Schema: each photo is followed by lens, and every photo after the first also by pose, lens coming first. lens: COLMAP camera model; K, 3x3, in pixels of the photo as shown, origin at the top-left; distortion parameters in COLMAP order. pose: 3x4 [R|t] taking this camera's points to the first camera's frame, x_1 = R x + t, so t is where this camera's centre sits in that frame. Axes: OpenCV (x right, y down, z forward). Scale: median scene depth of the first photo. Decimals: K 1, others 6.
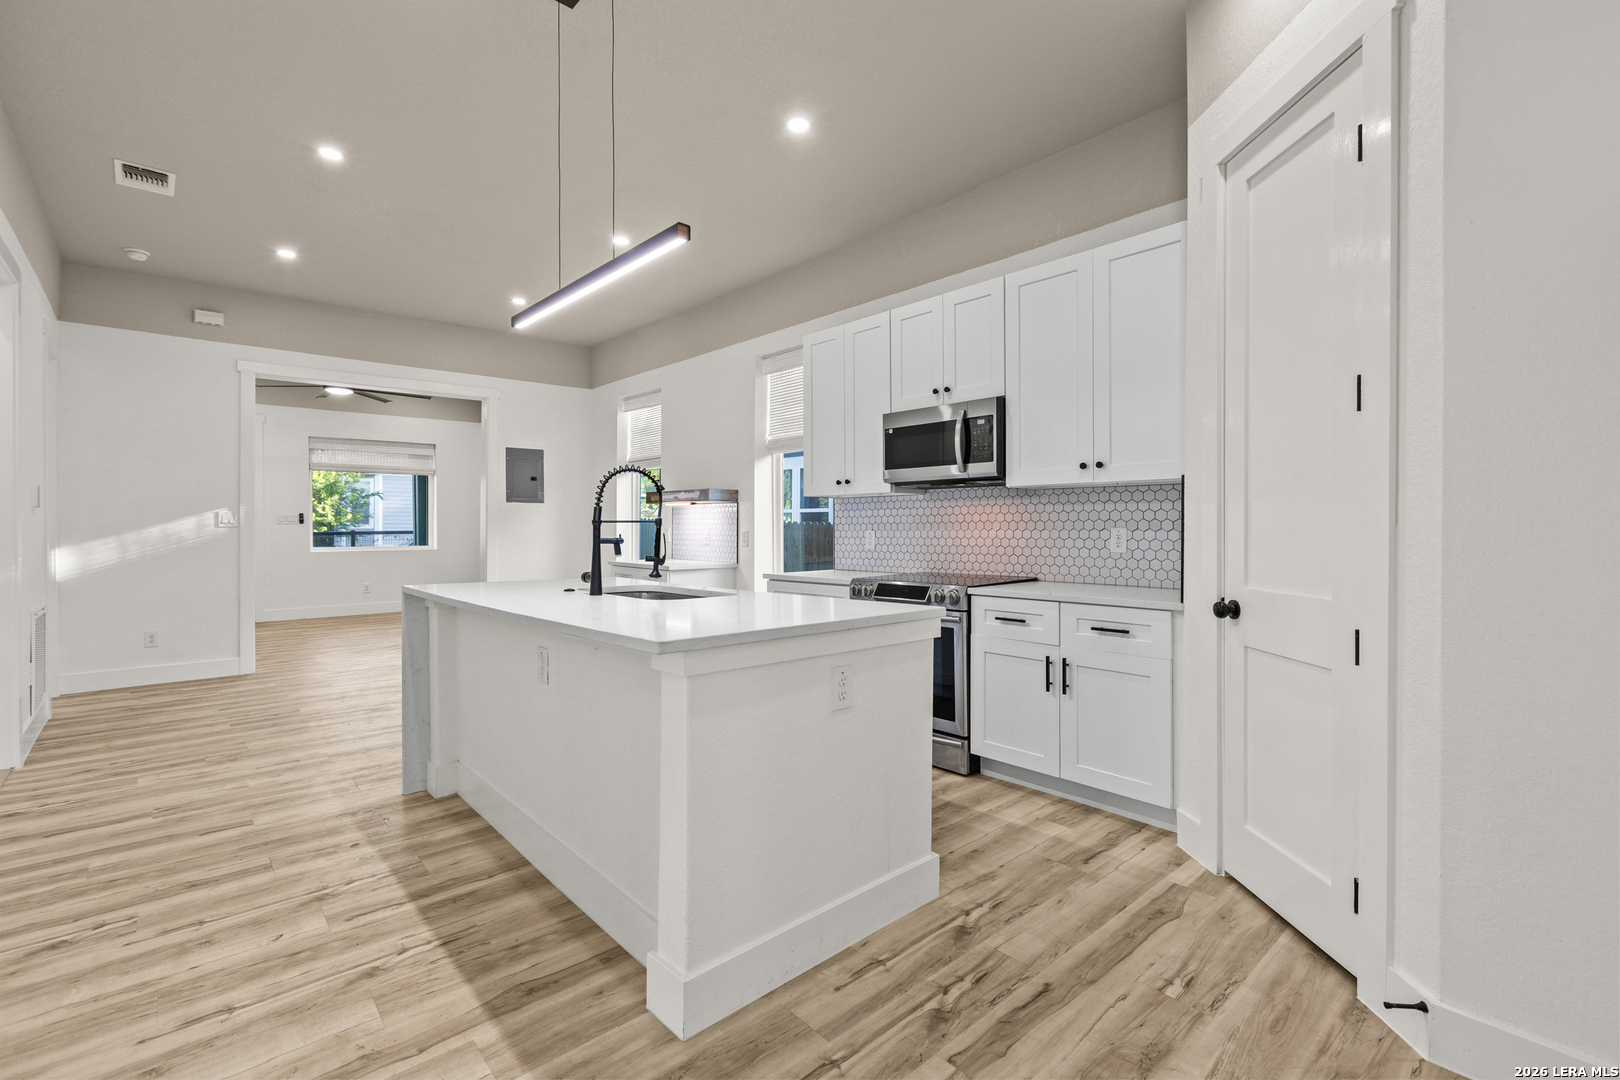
lens RADIAL K [[716.7, 0, 800.3], [0, 716.7, 531.7], [0, 0, 1]] dist [0.003738, -0.002780]
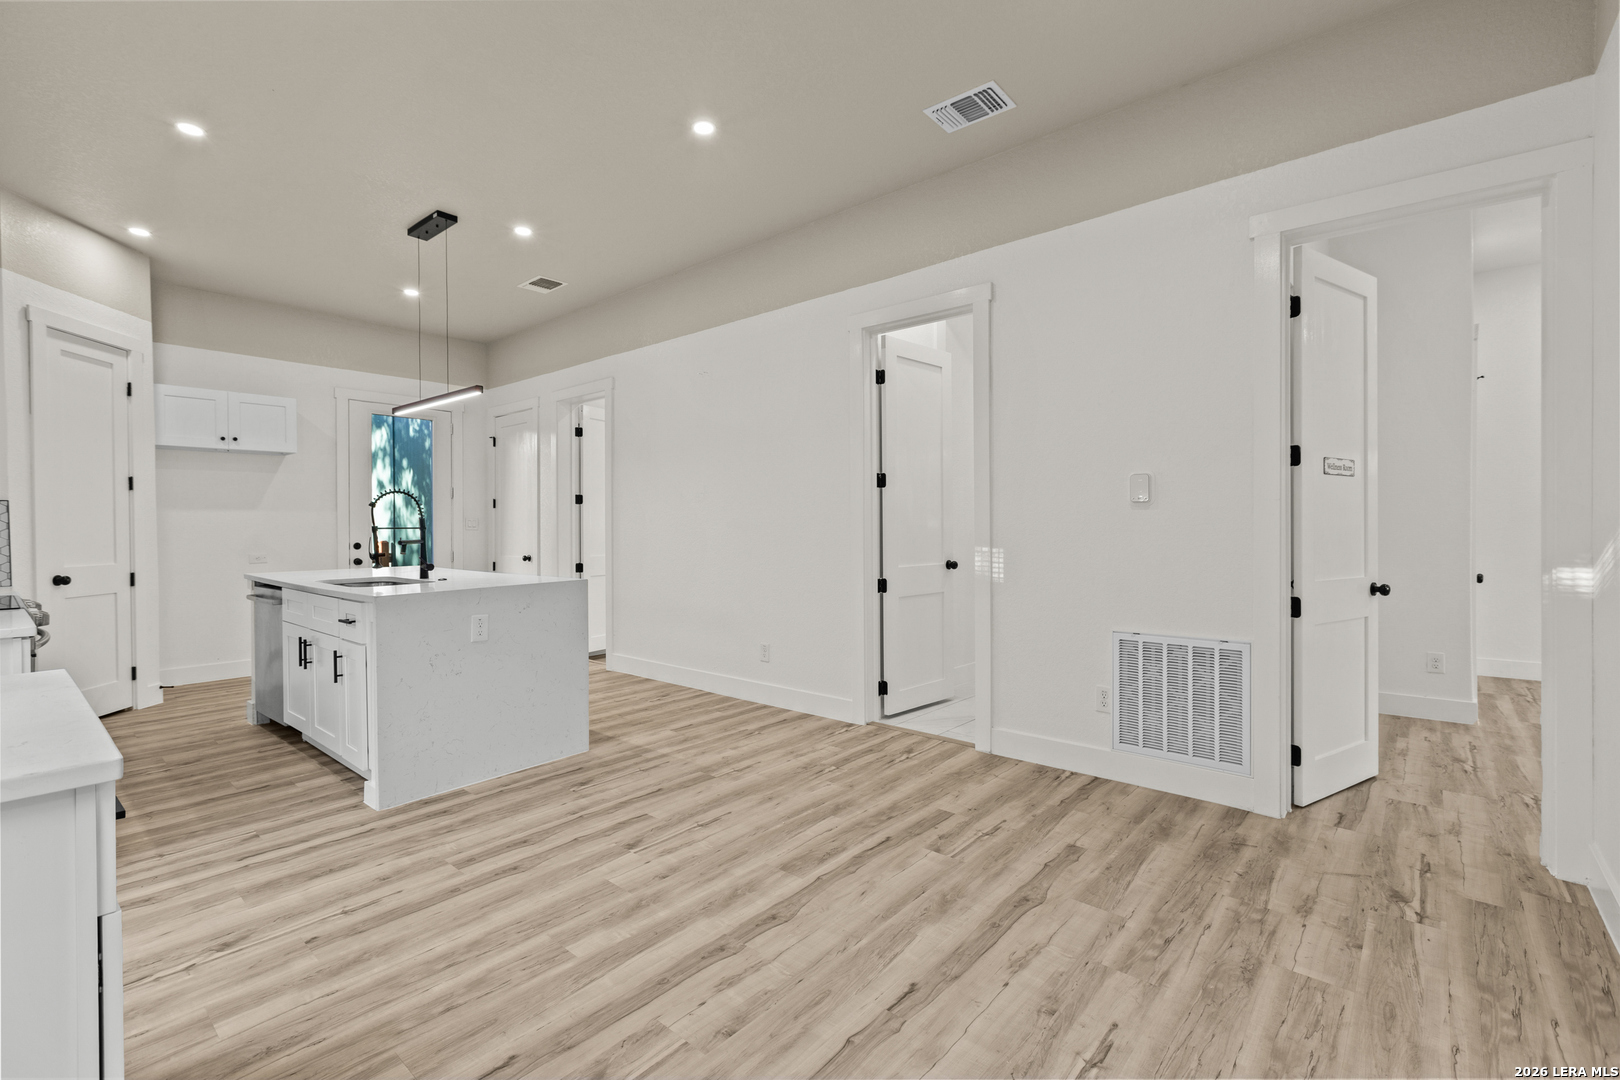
lens RADIAL K [[716.7, 0, 800.3], [0, 716.7, 531.7], [0, 0, 1]] dist [0.003738, -0.002780]
pose [[-0.991946, 0.009777, -0.126287, -0.684076], [0.008088, 0.999871, 0.013876, -0.016664], [0.126406, 0.012742, -0.991897, 2.019439]]
